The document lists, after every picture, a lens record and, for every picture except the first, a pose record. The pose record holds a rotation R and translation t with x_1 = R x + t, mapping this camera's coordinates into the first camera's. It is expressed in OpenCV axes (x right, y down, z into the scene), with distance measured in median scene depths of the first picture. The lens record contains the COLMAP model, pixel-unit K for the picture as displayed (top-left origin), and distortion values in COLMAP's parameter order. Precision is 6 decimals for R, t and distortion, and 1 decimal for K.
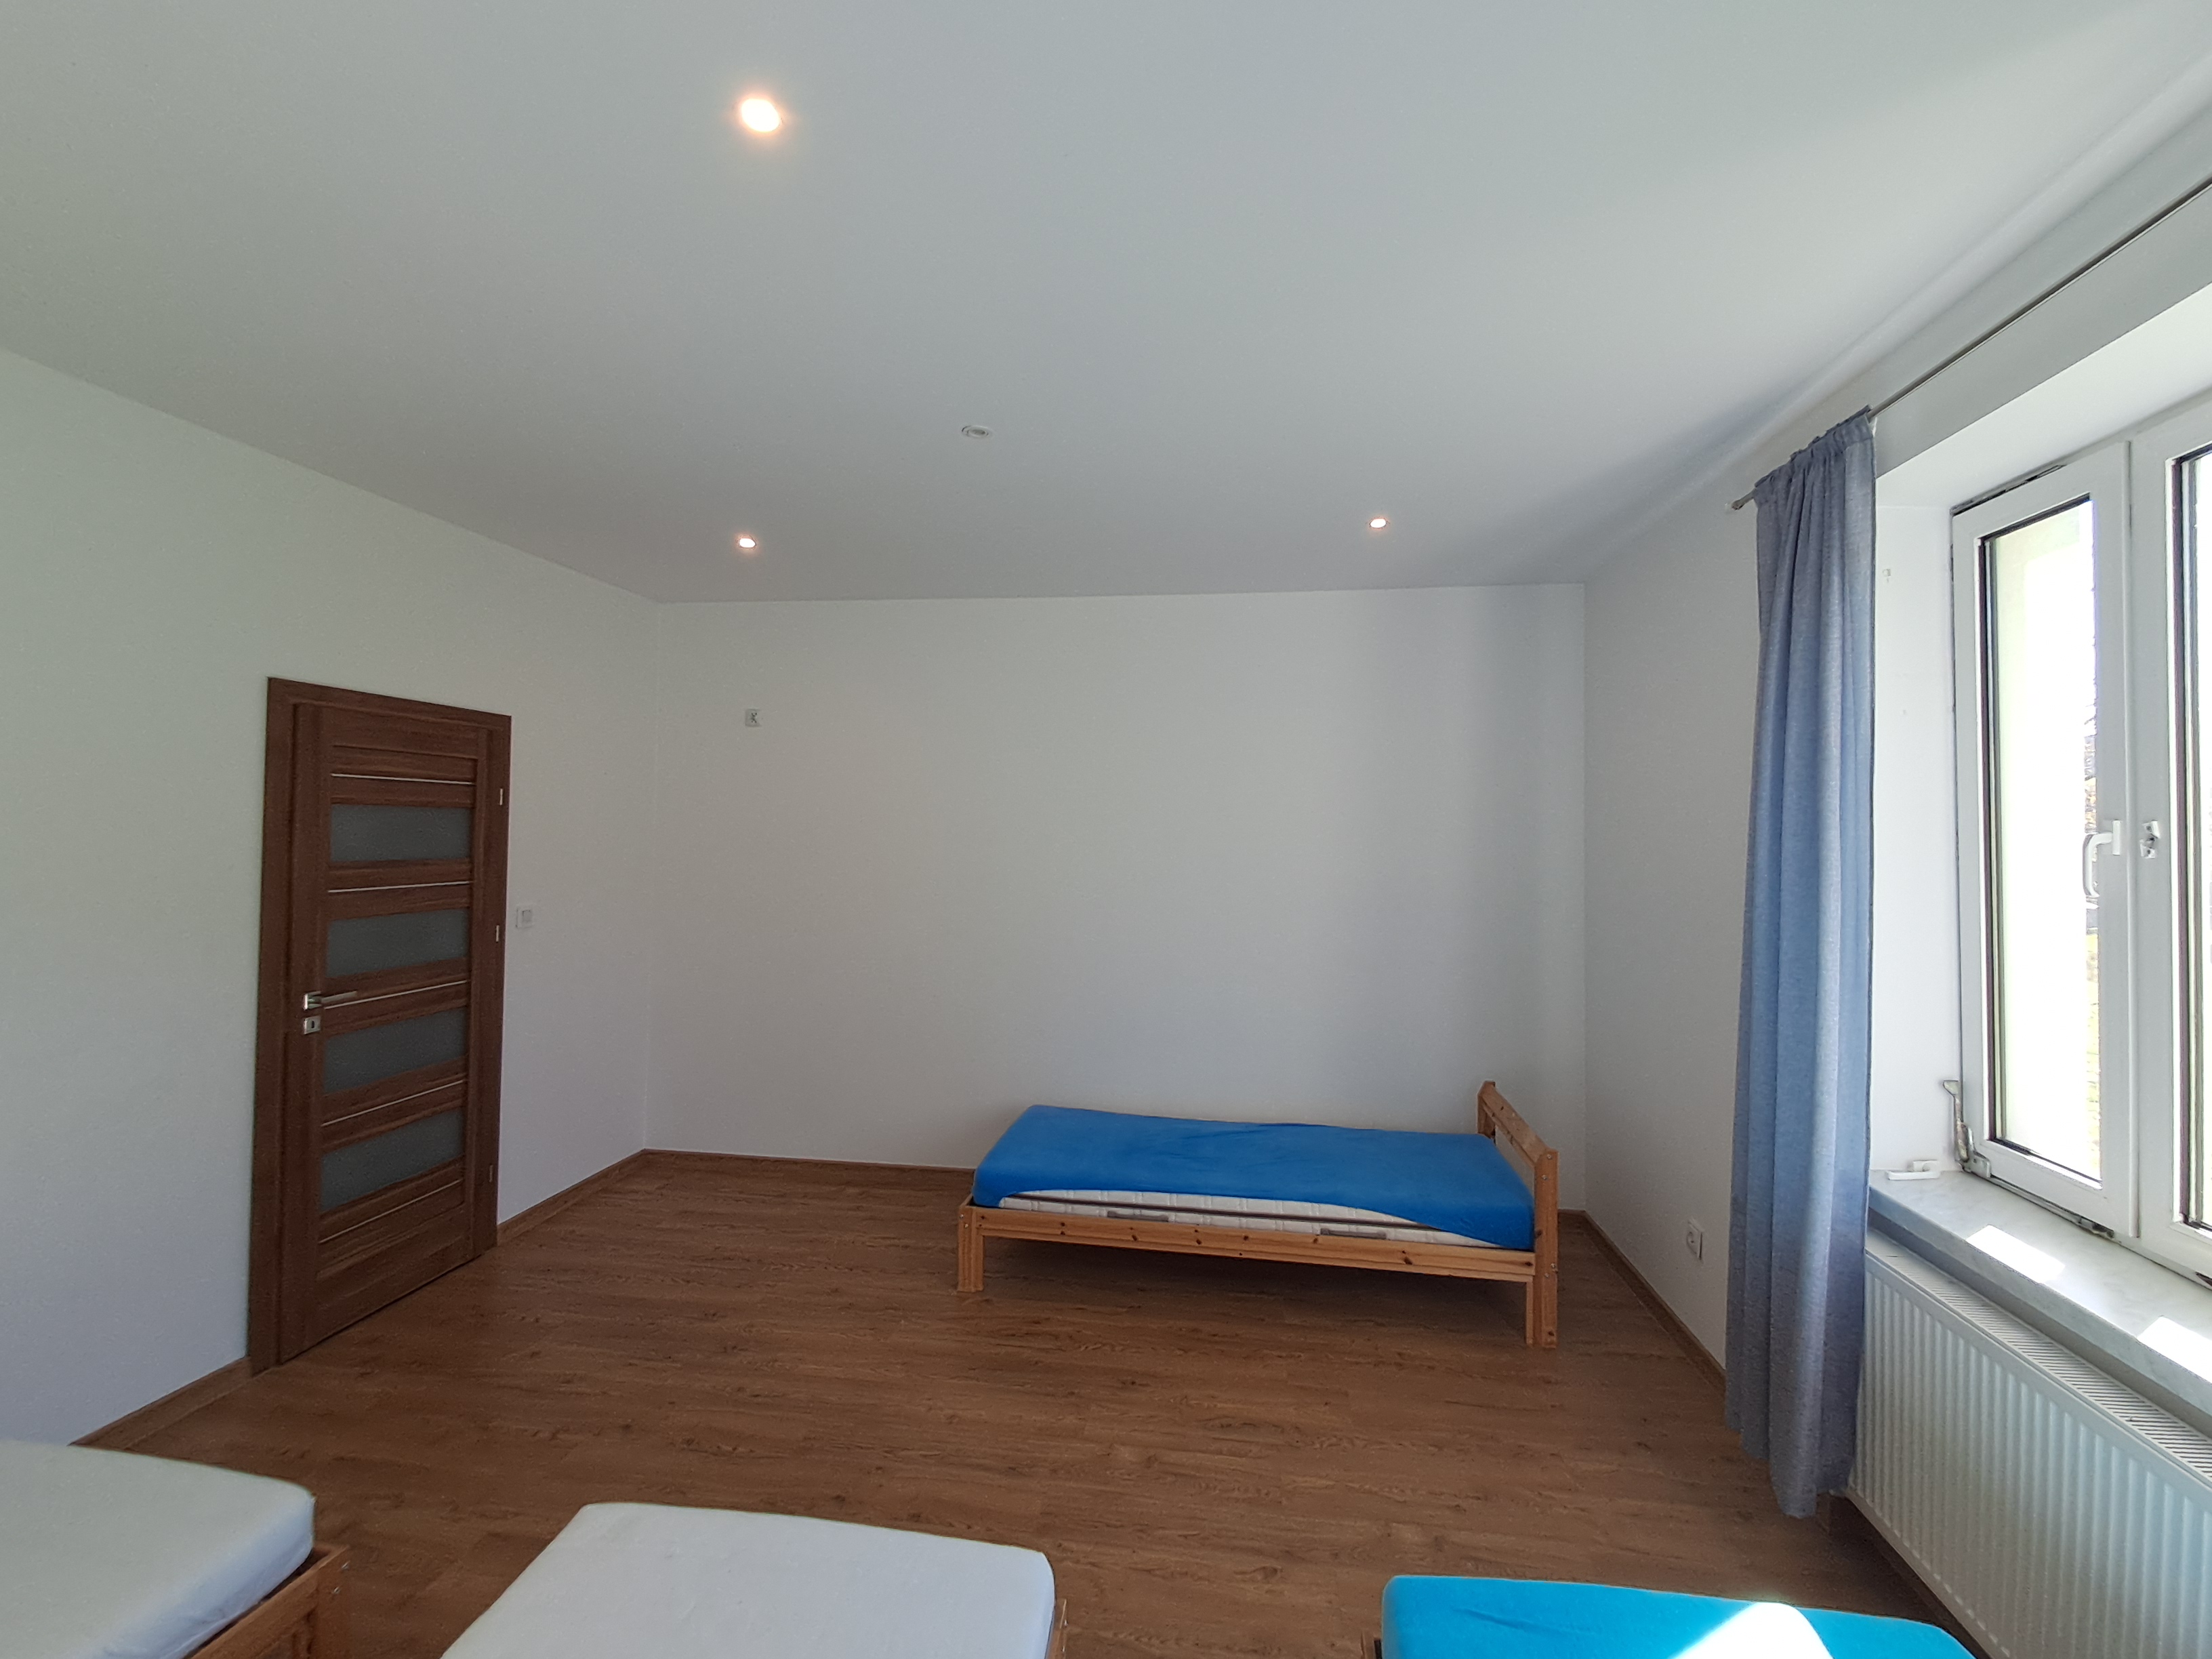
lens RADIAL K [[1003.9, 0, 1109.0], [0, 1003.9, 818.0], [0, 0, 1]] dist [0.000929, -0.000481]
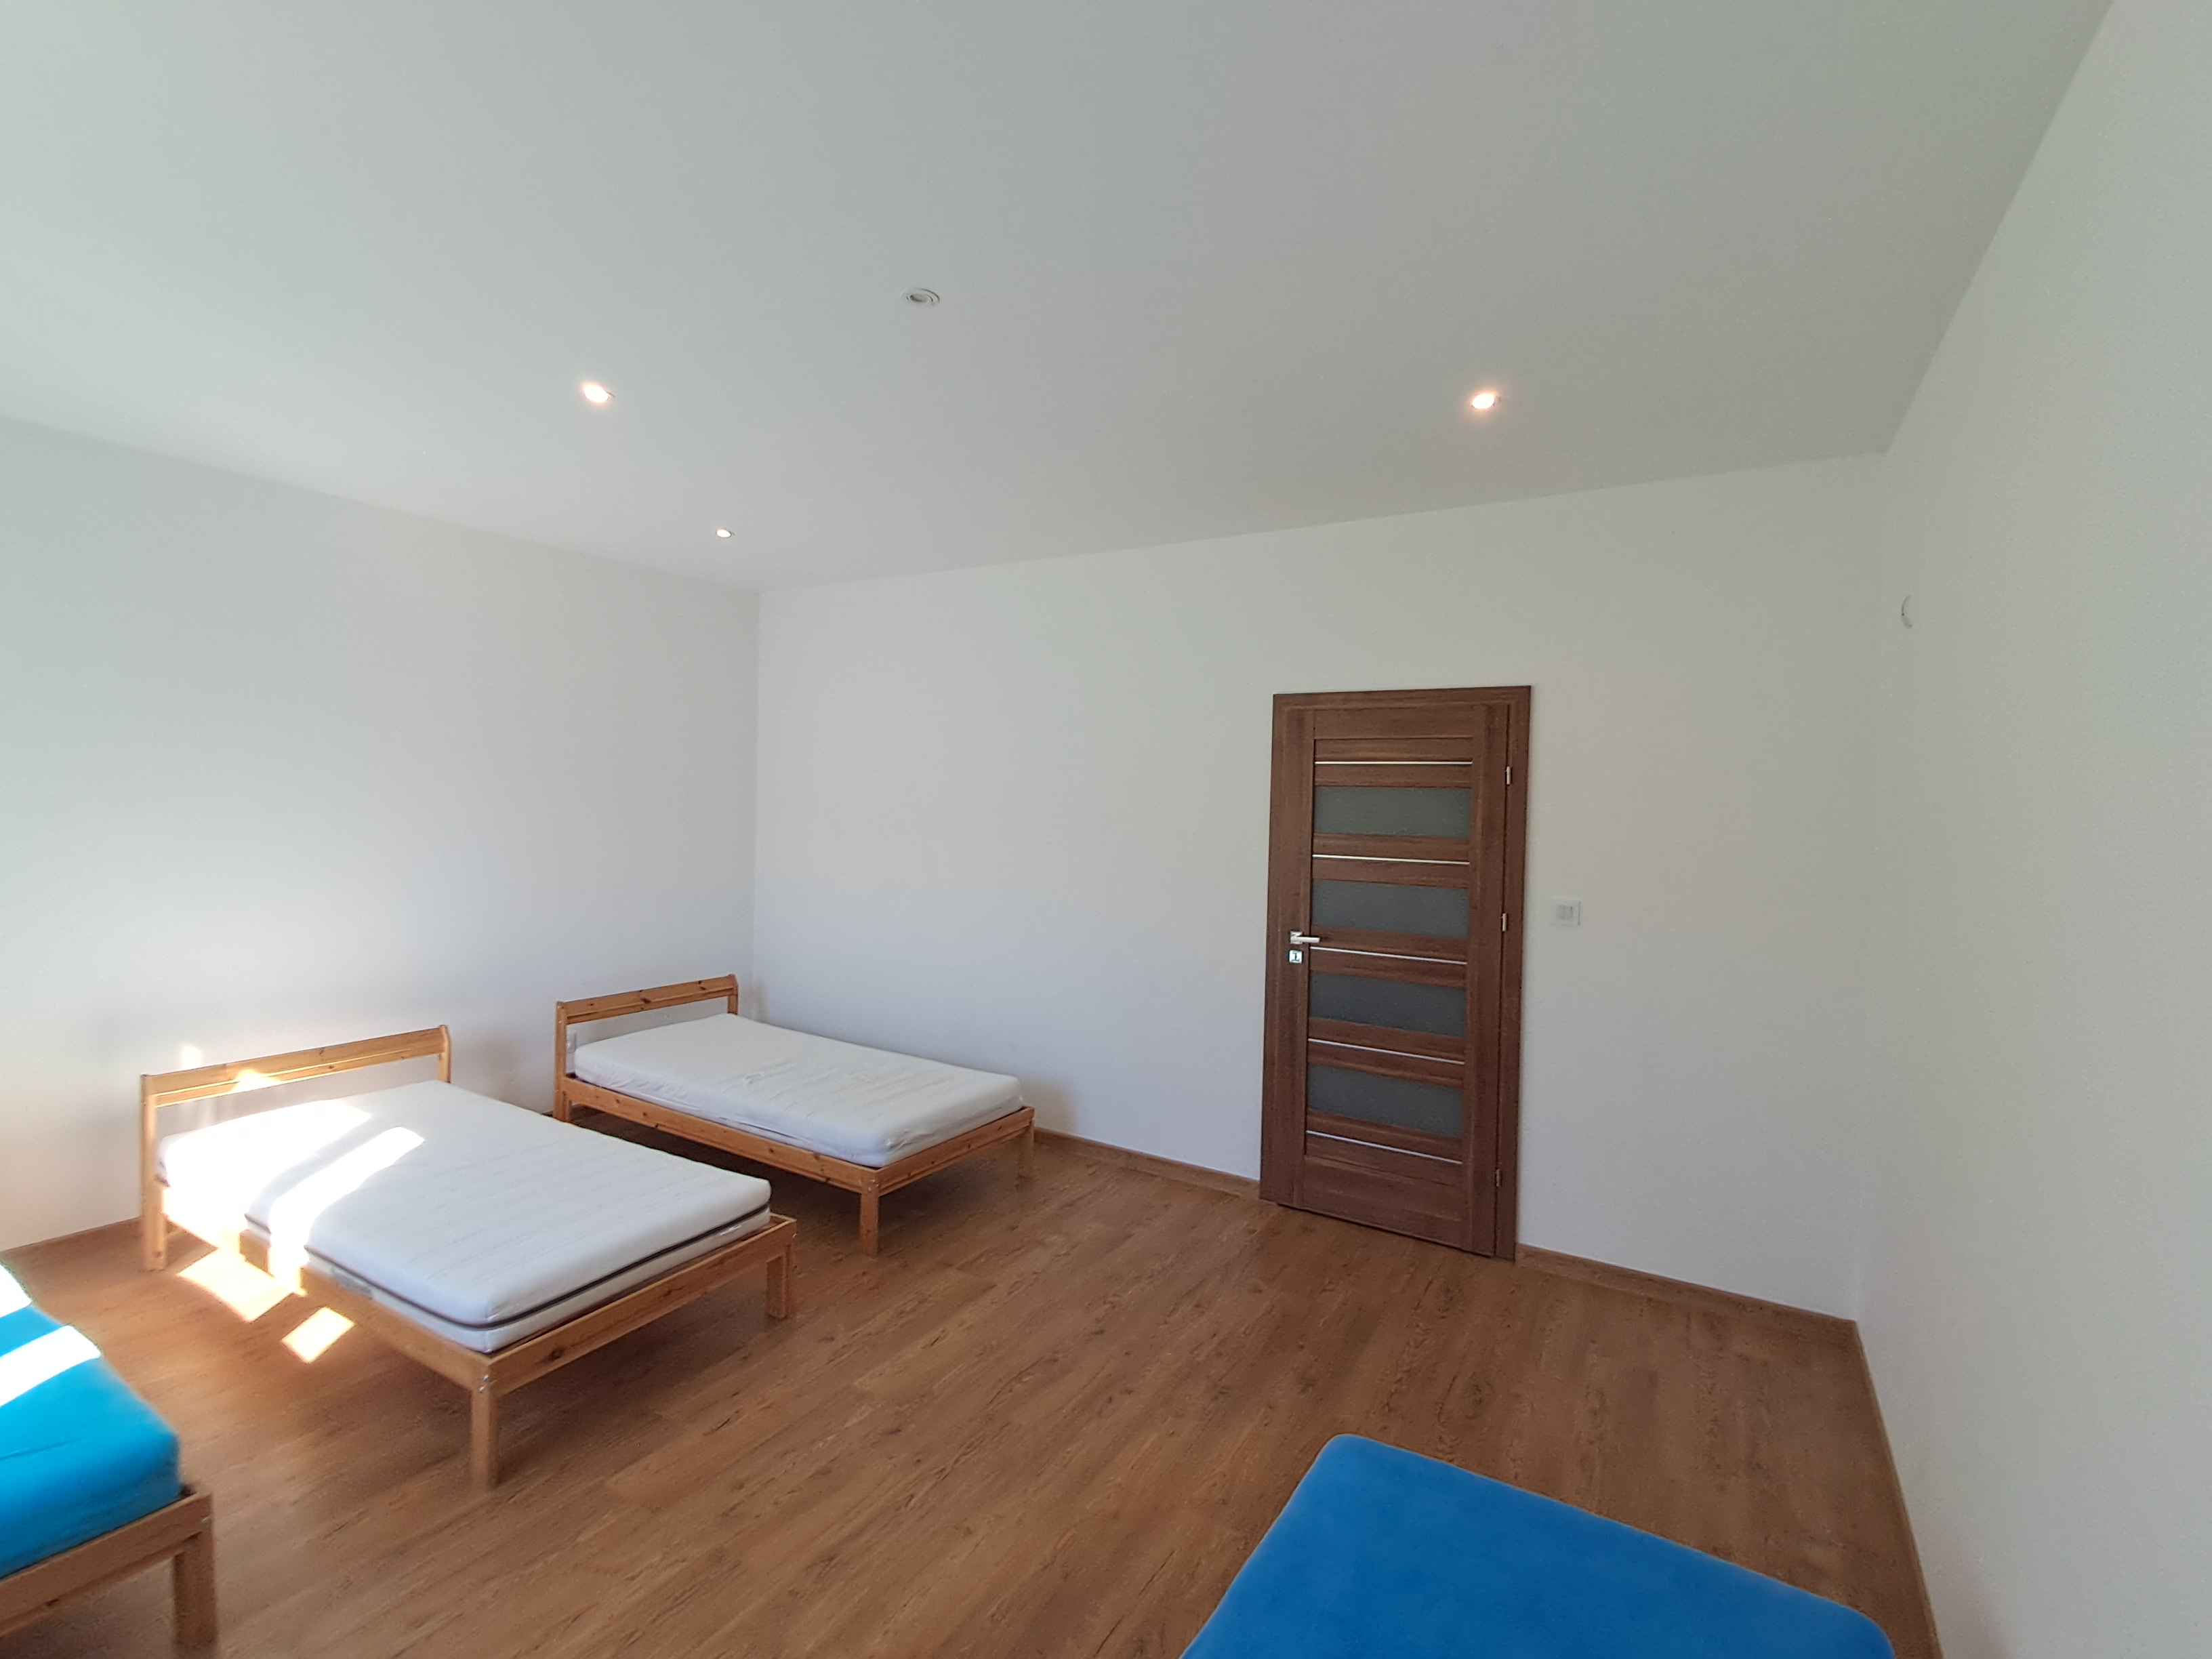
lens RADIAL K [[1003.9, 0, 1109.0], [0, 1003.9, 818.0], [0, 0, 1]] dist [0.000929, -0.000481]
pose [[-0.385401, 0.000820, -0.922749, 0.431382], [-0.020844, 0.999737, 0.009595, 0.018204], [0.922514, 0.022932, -0.385282, 1.128396]]
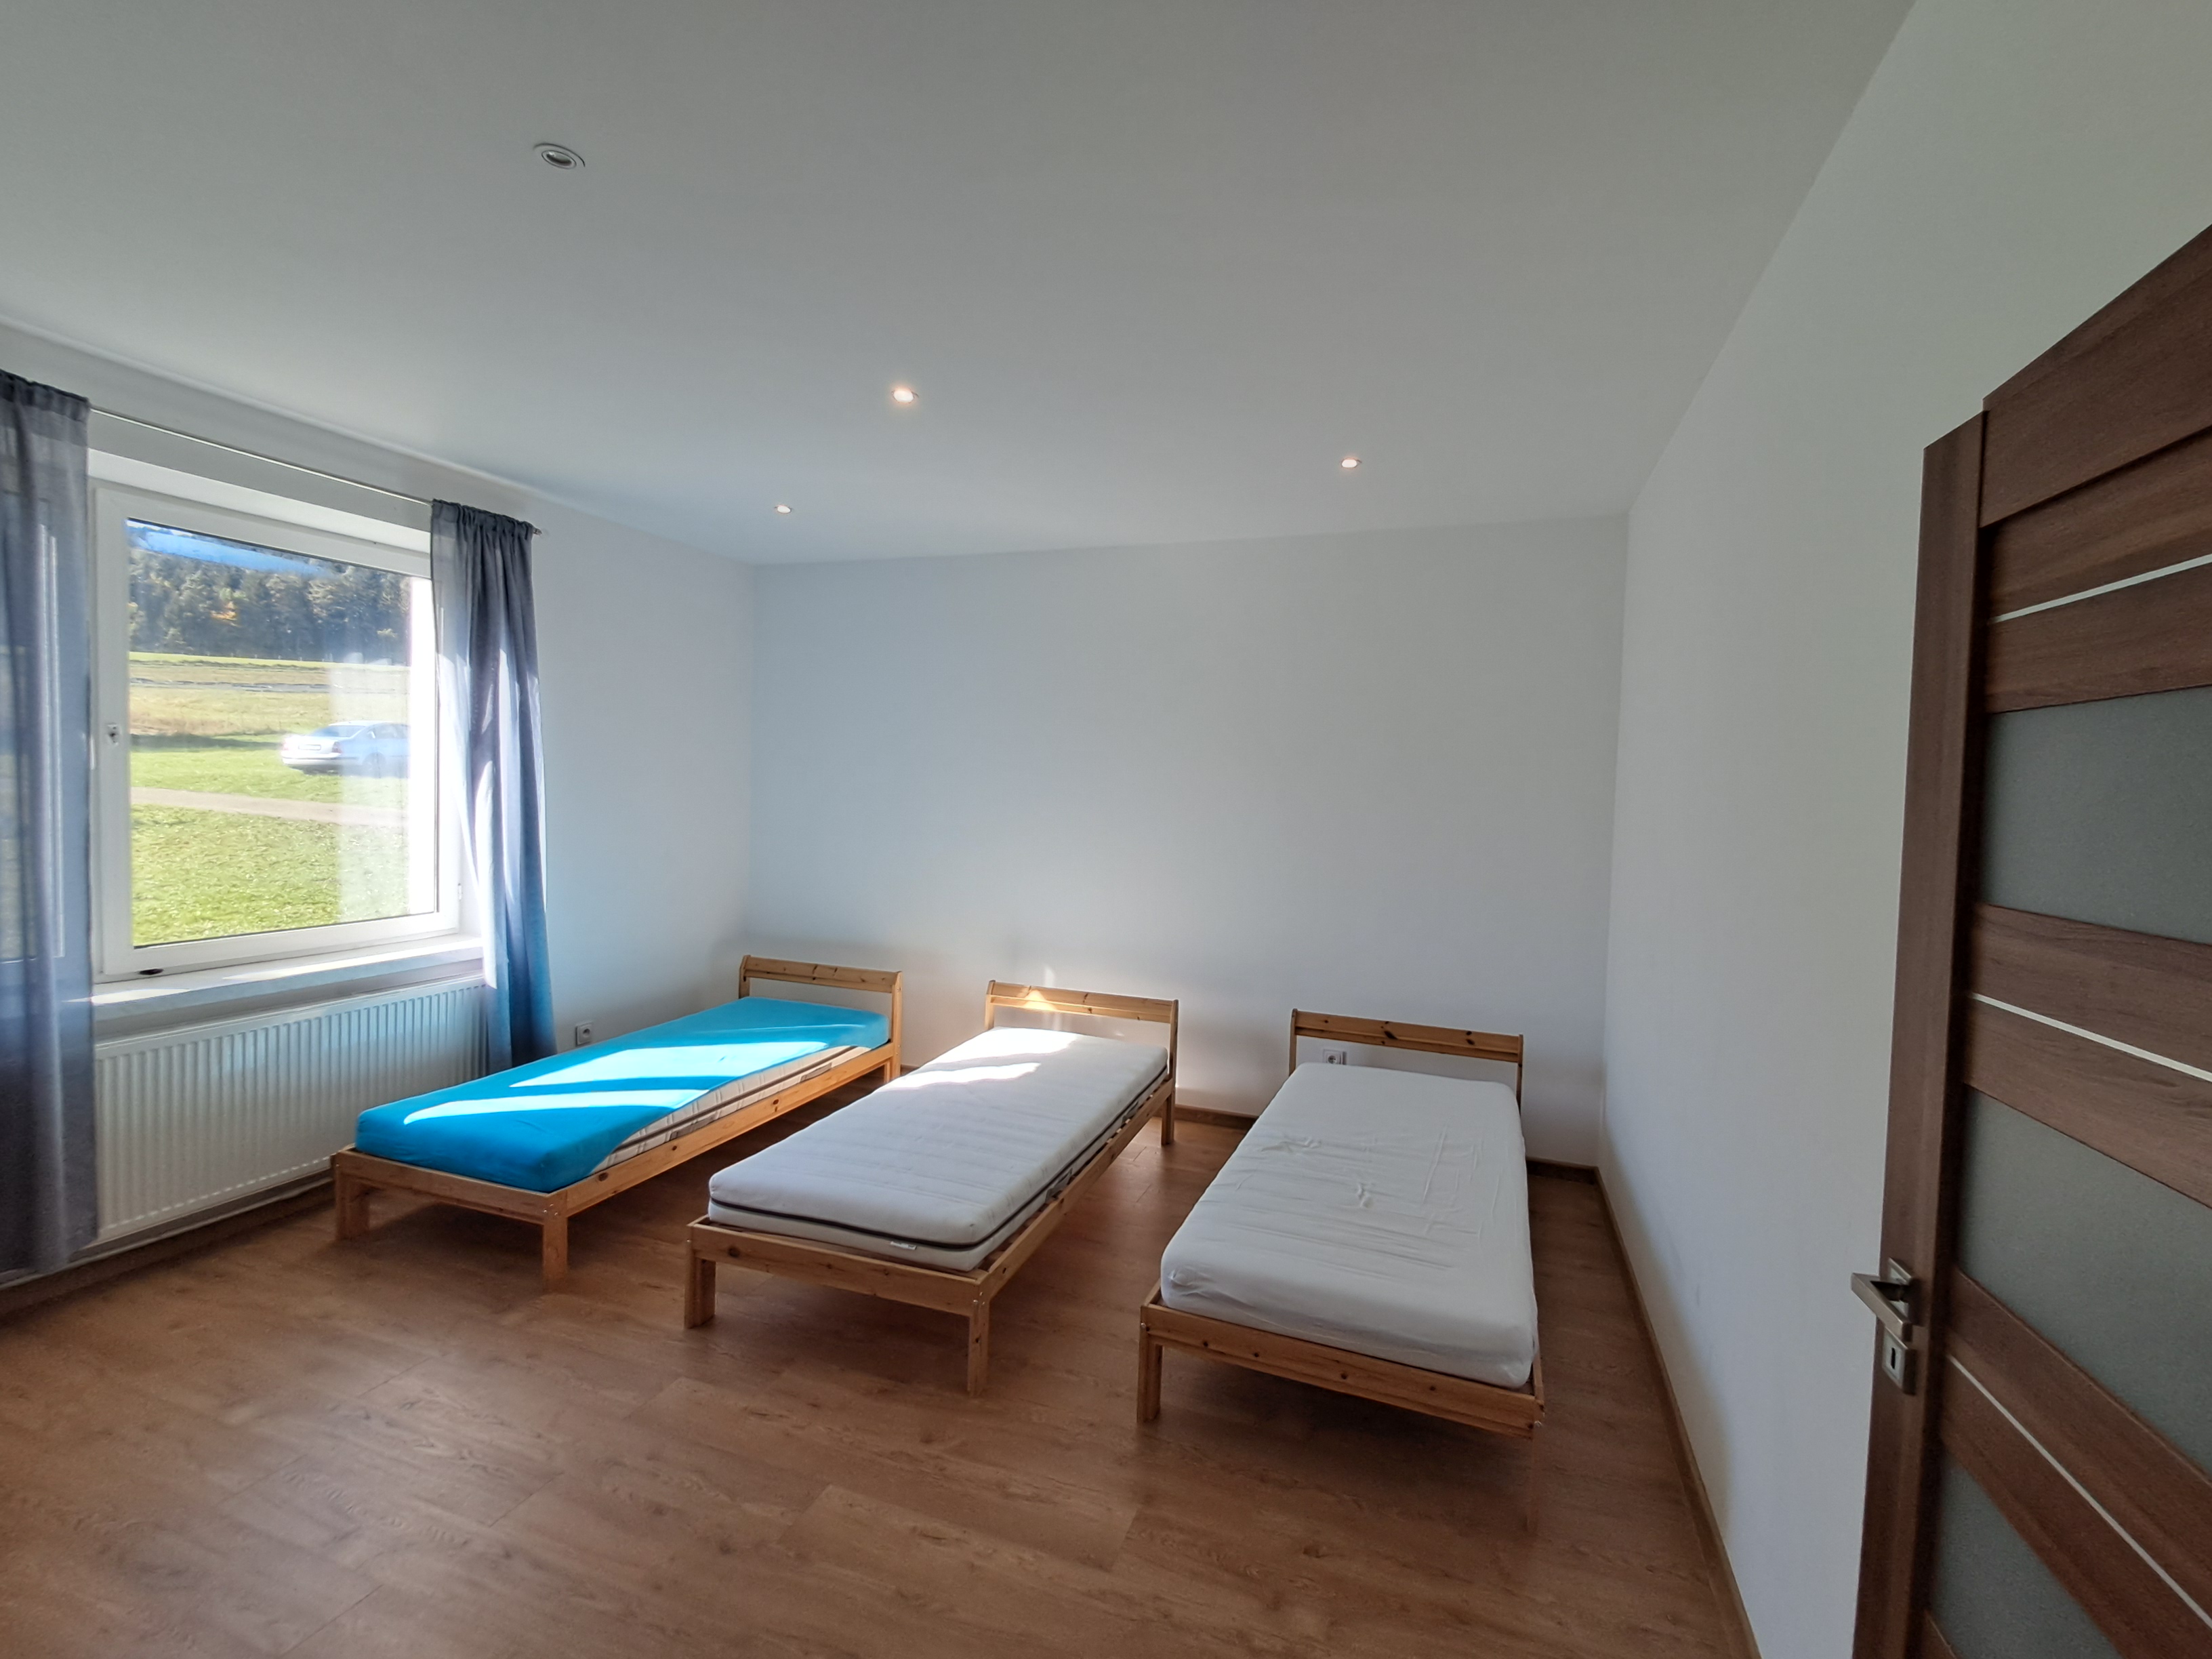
lens RADIAL K [[1003.9, 0, 1109.0], [0, 1003.9, 818.0], [0, 0, 1]] dist [0.000929, -0.000481]
pose [[-0.976797, -0.048002, 0.208719, -0.515554], [-0.042594, 0.998632, 0.030329, 0.019444], [-0.209889, 0.020735, -0.977505, 1.232960]]
